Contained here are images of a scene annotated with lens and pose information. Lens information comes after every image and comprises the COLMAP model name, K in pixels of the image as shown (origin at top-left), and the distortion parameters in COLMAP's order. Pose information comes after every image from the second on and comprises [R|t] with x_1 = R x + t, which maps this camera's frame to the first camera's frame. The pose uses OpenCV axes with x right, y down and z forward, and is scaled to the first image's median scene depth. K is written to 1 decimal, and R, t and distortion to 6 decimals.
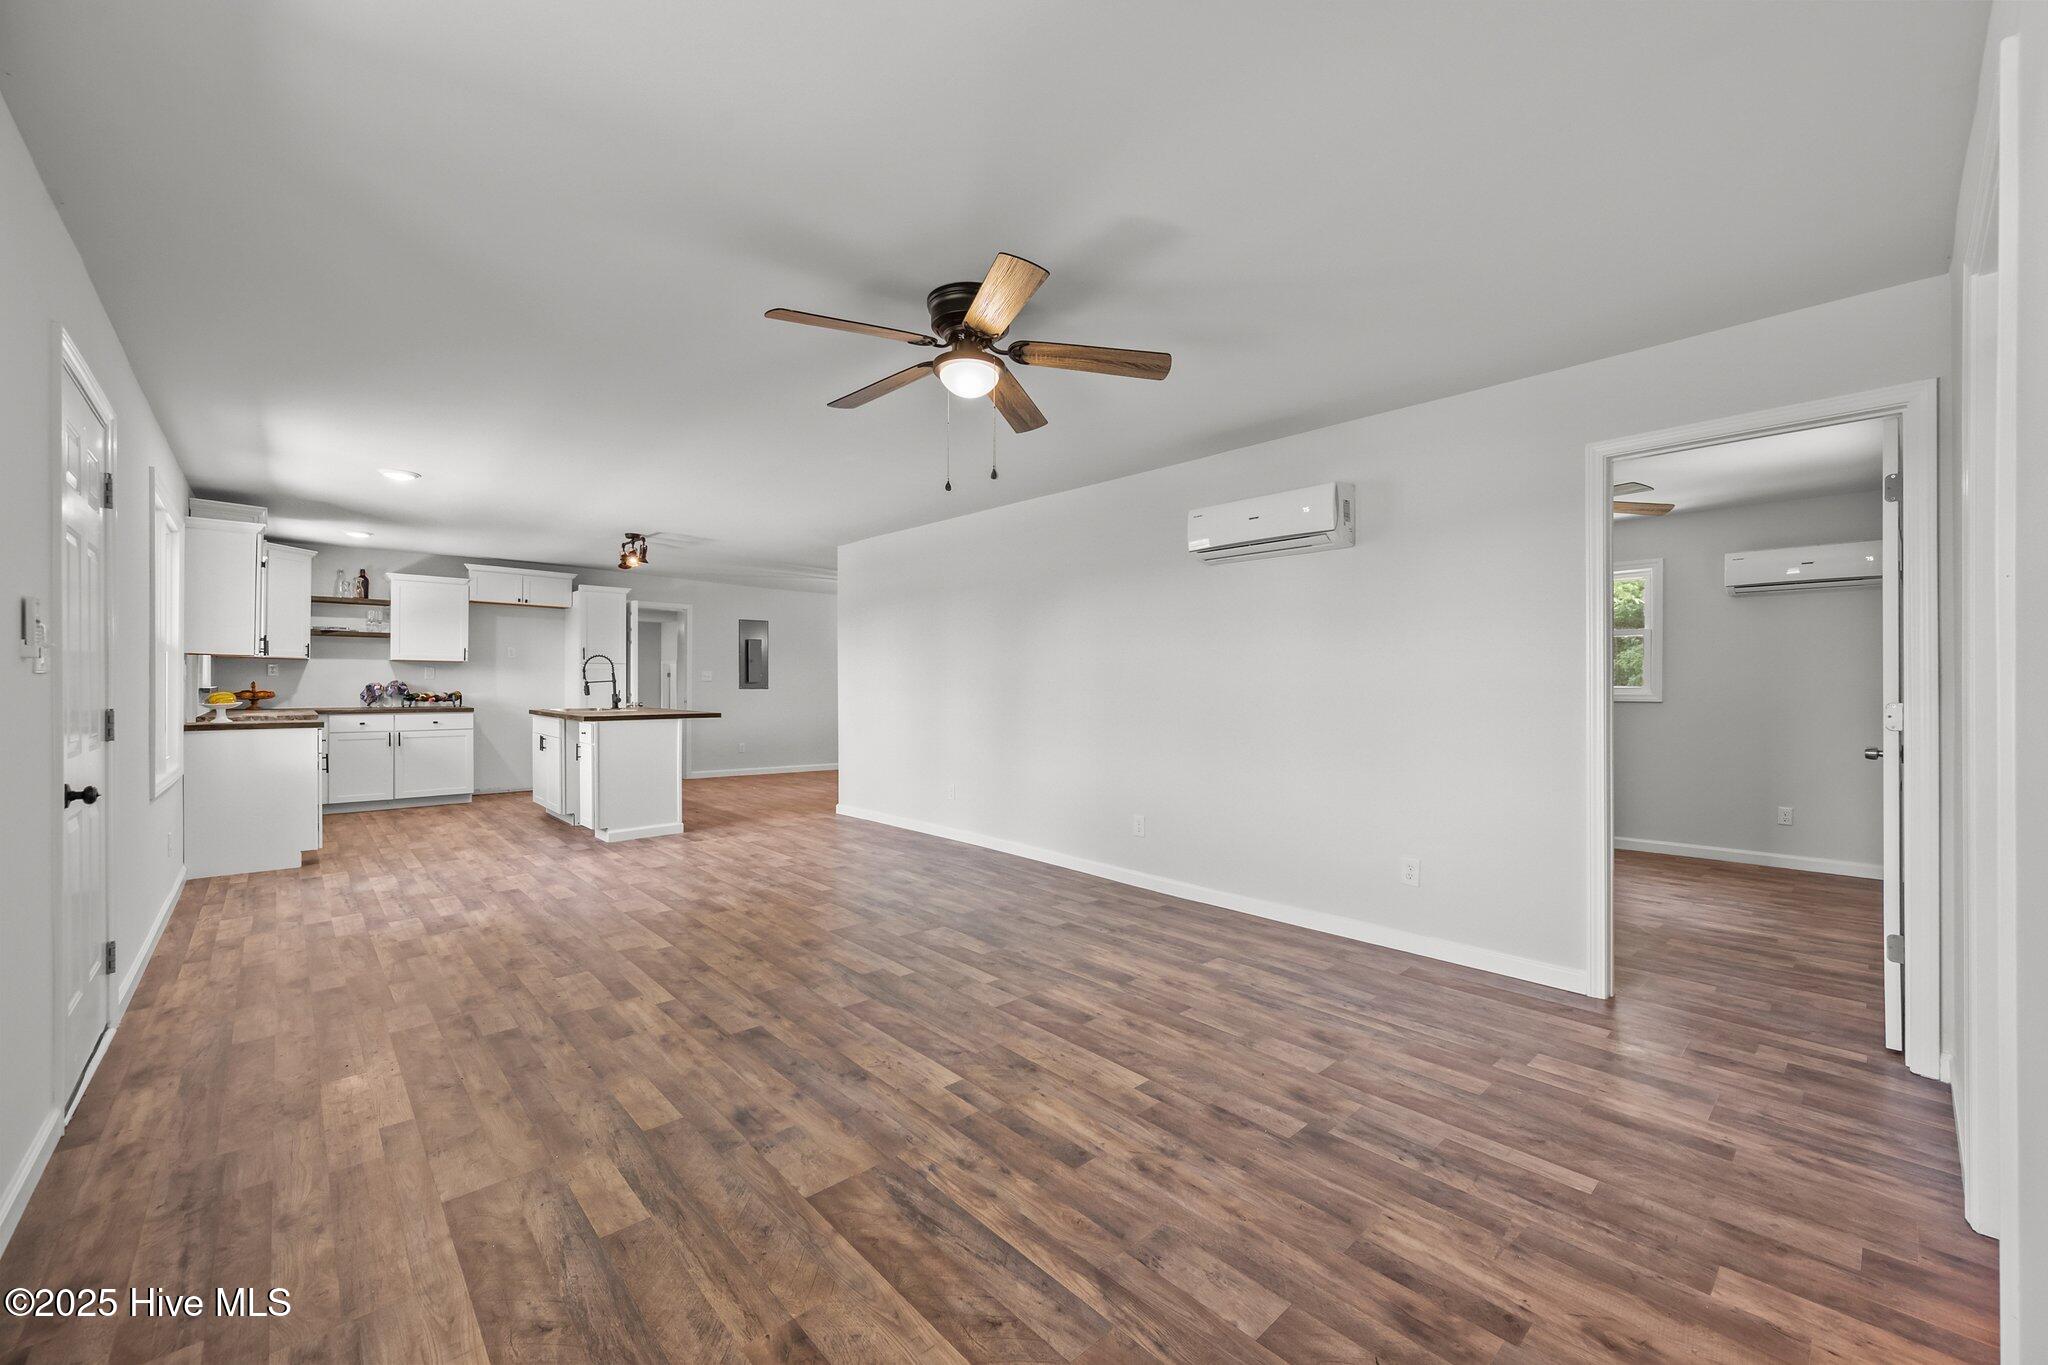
lens RADIAL K [[808.6, 0, 1027.9], [0, 808.6, 689.0], [0, 0, 1]] dist [-0.000801, 0.000756]
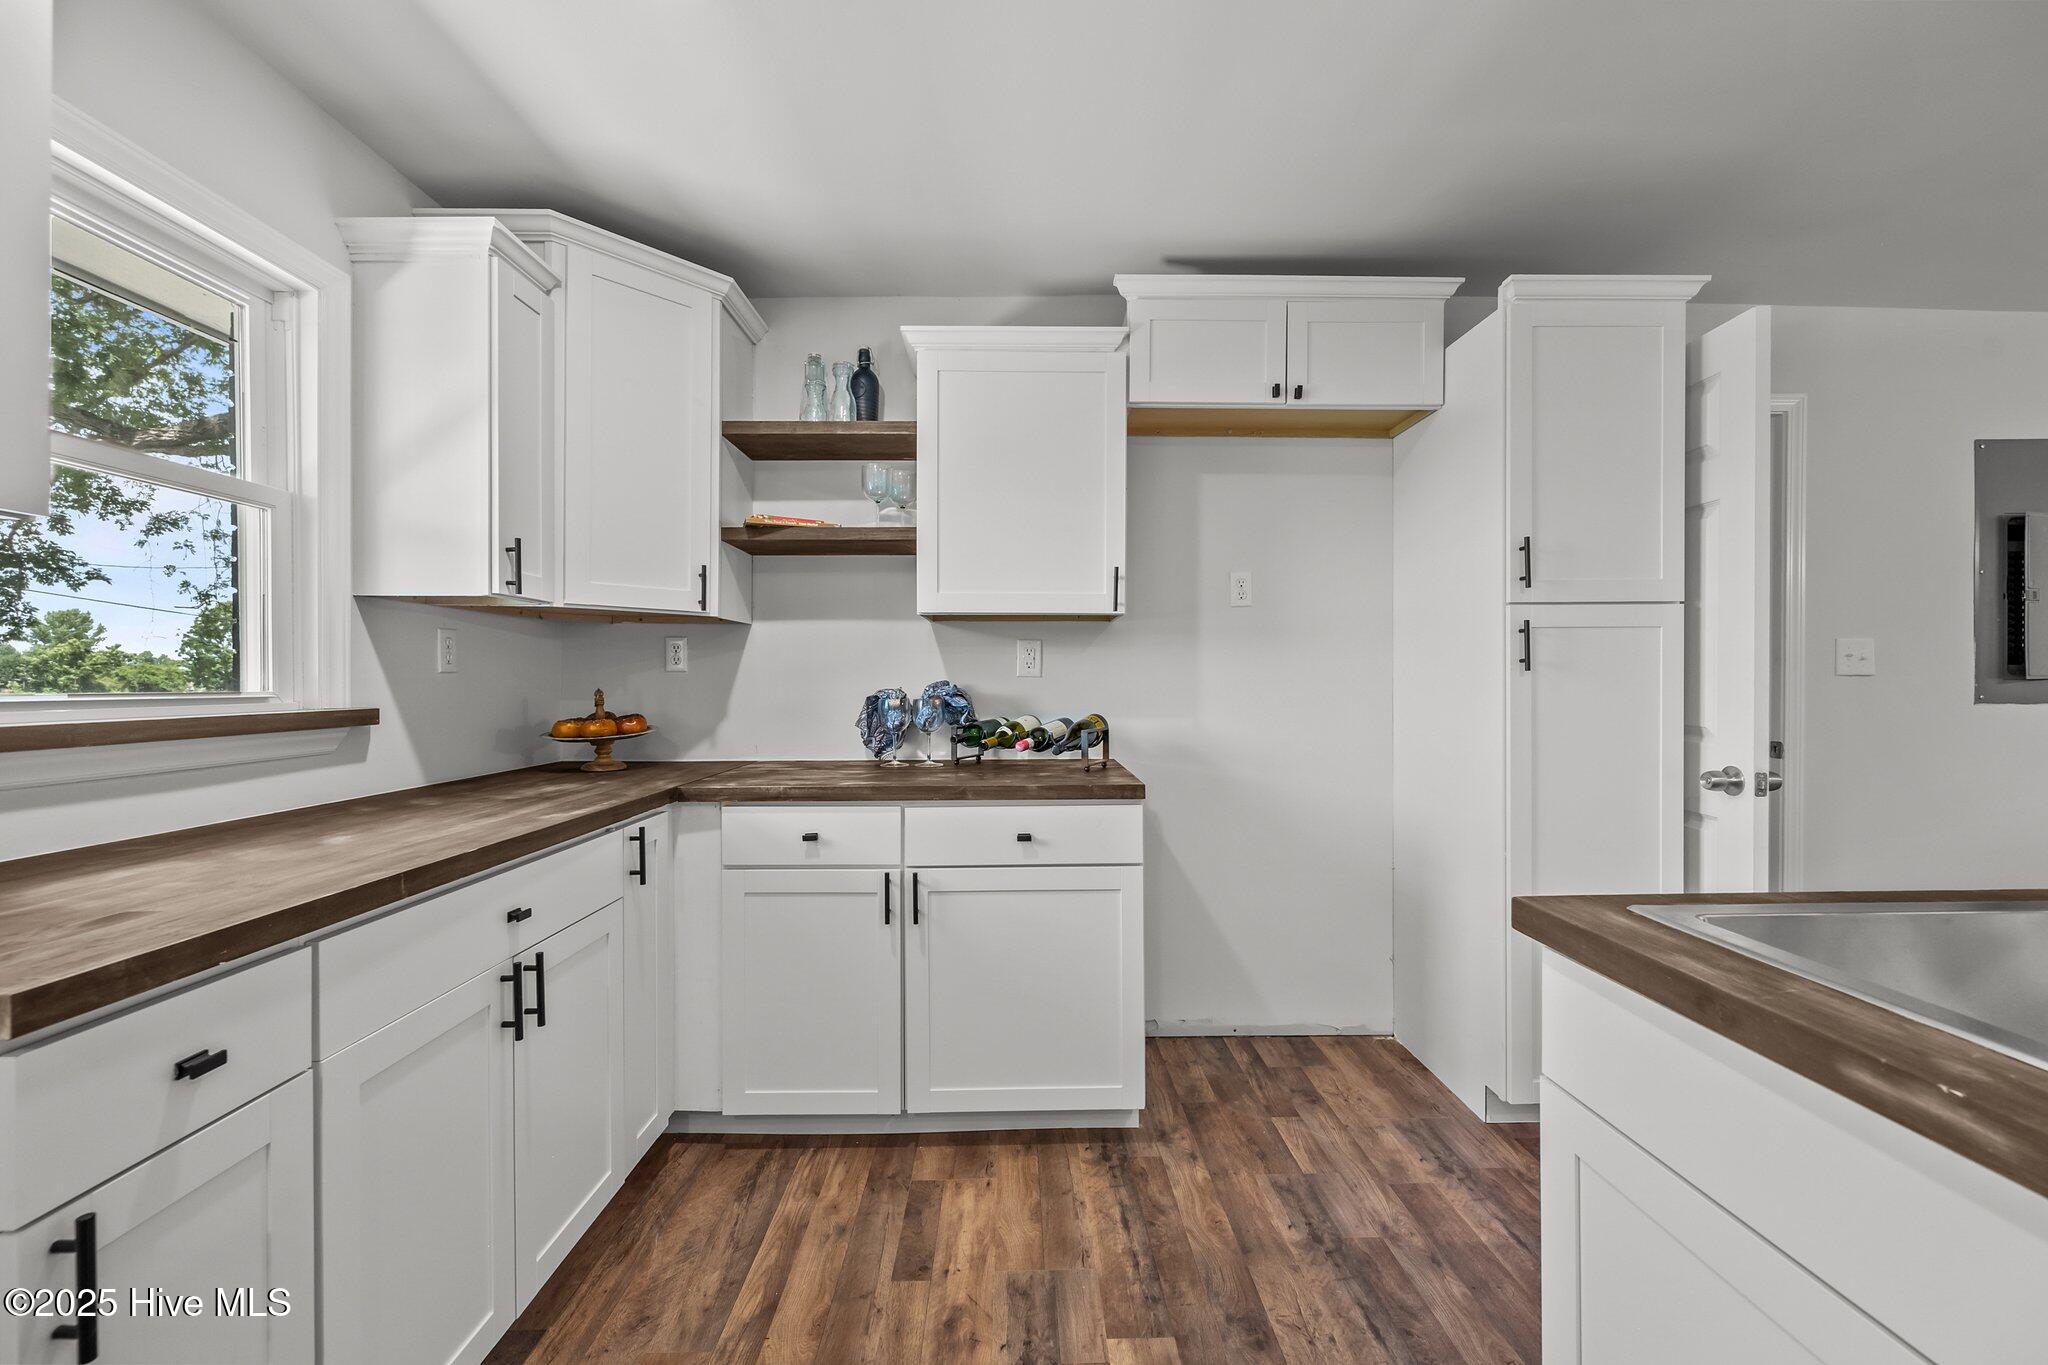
lens RADIAL K [[812.3, 0, 1028.1], [0, 812.3, 685.2], [0, 0, 1]] dist [-0.000789, 0.000057]
pose [[0.747852, -0.002796, -0.663860, -0.667312], [0.000793, 0.999994, -0.003318, -0.009451], [0.663866, 0.001955, 0.747849, 0.963816]]
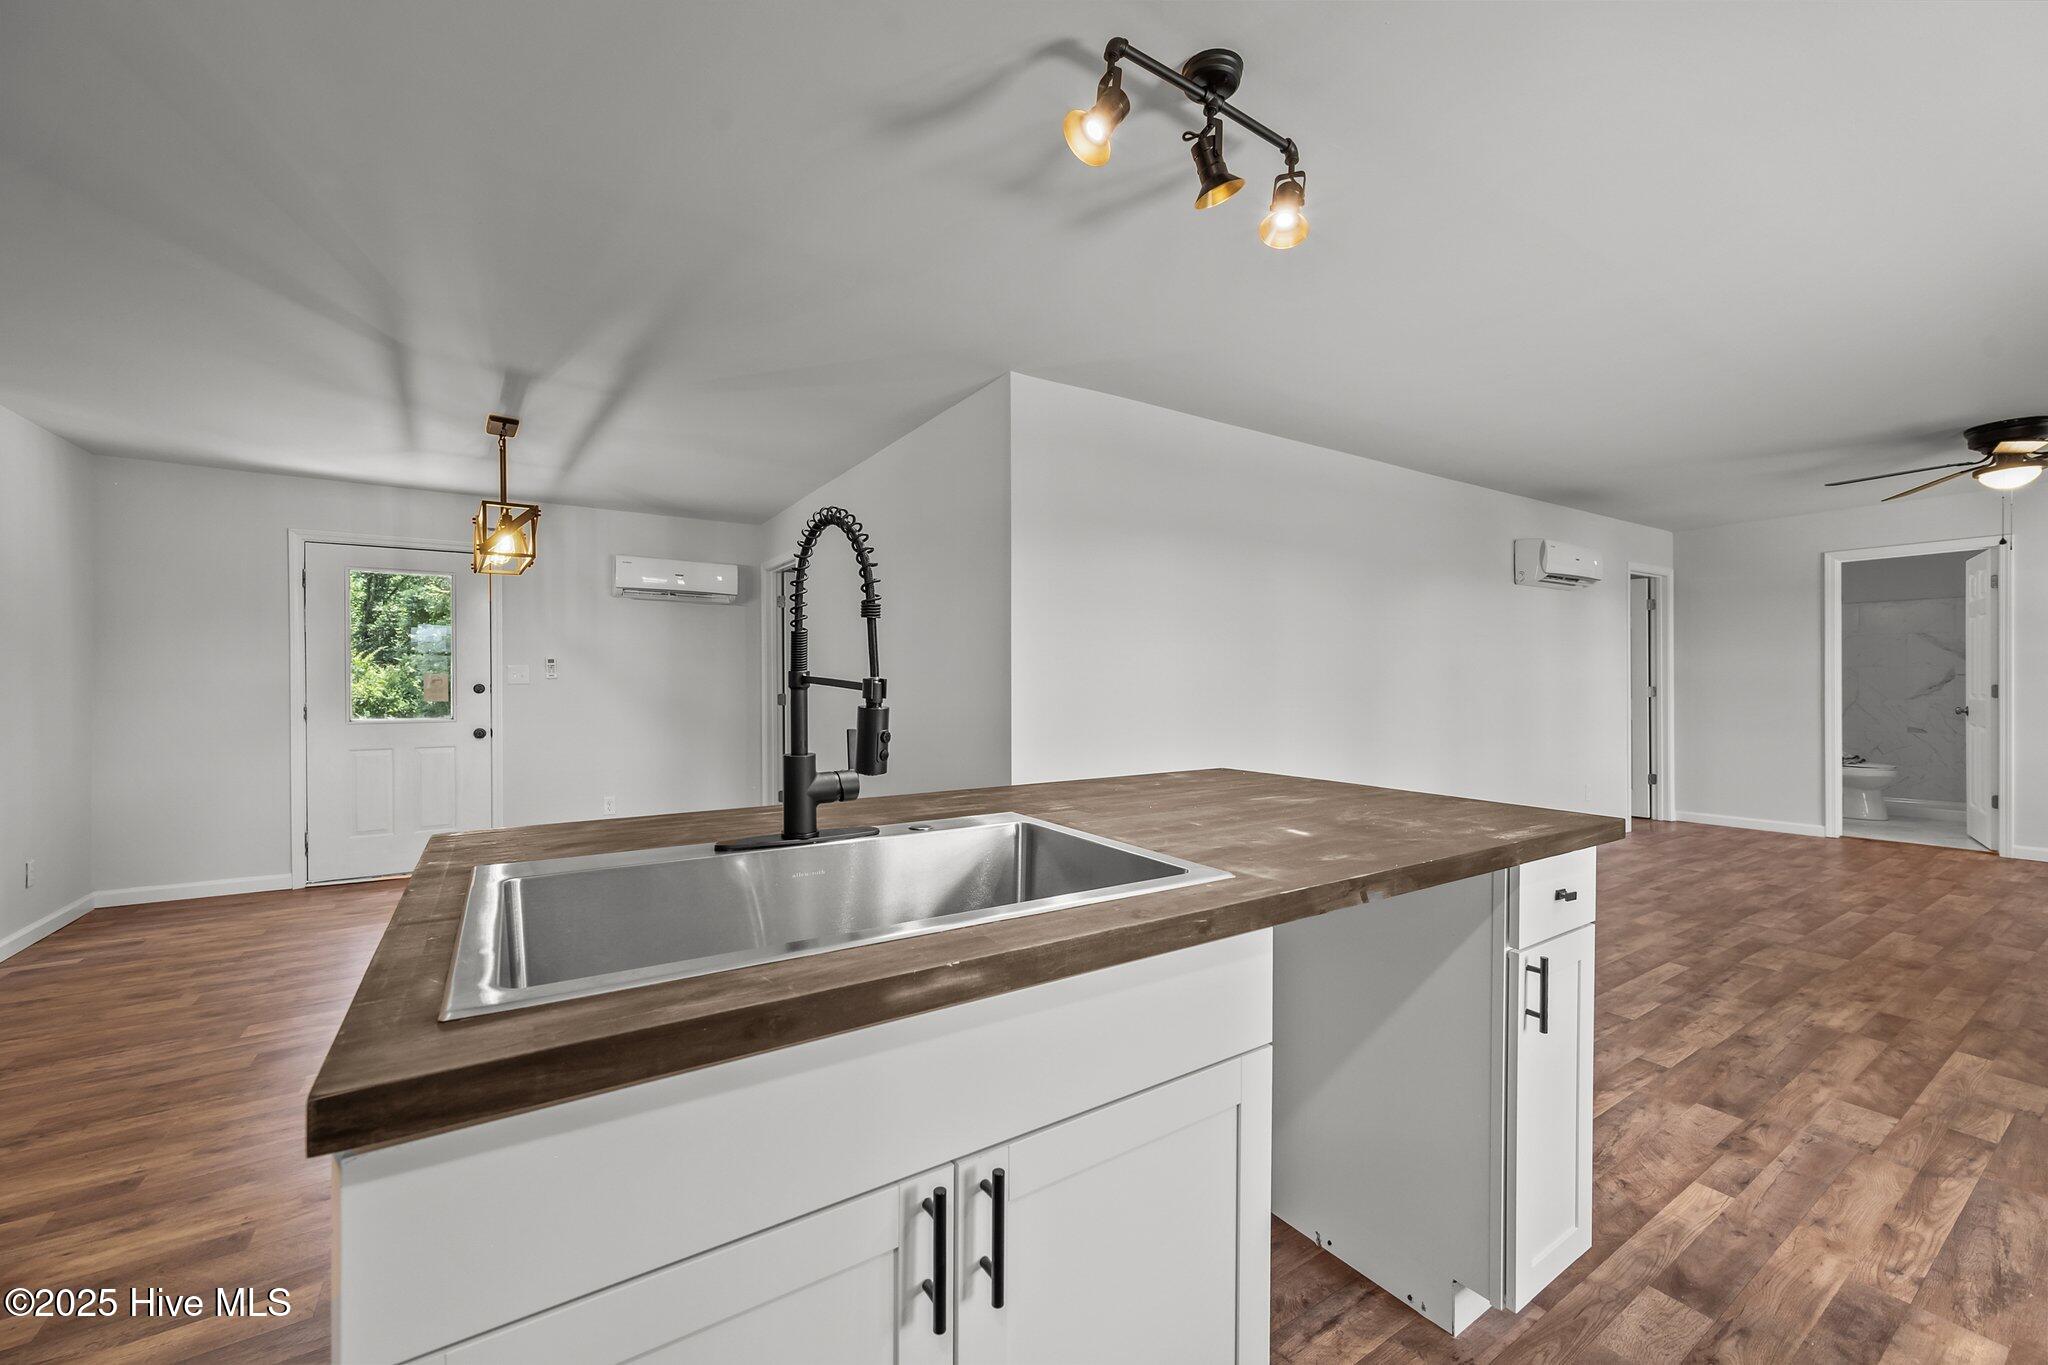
lens RADIAL K [[808.6, 0, 1027.9], [0, 808.6, 689.0], [0, 0, 1]] dist [-0.000801, 0.000756]
pose [[0.163876, -0.013274, 0.986392, -0.764930], [0.010371, 0.999877, 0.011733, -0.010670], [-0.986427, 0.008307, 0.163993, 1.053342]]
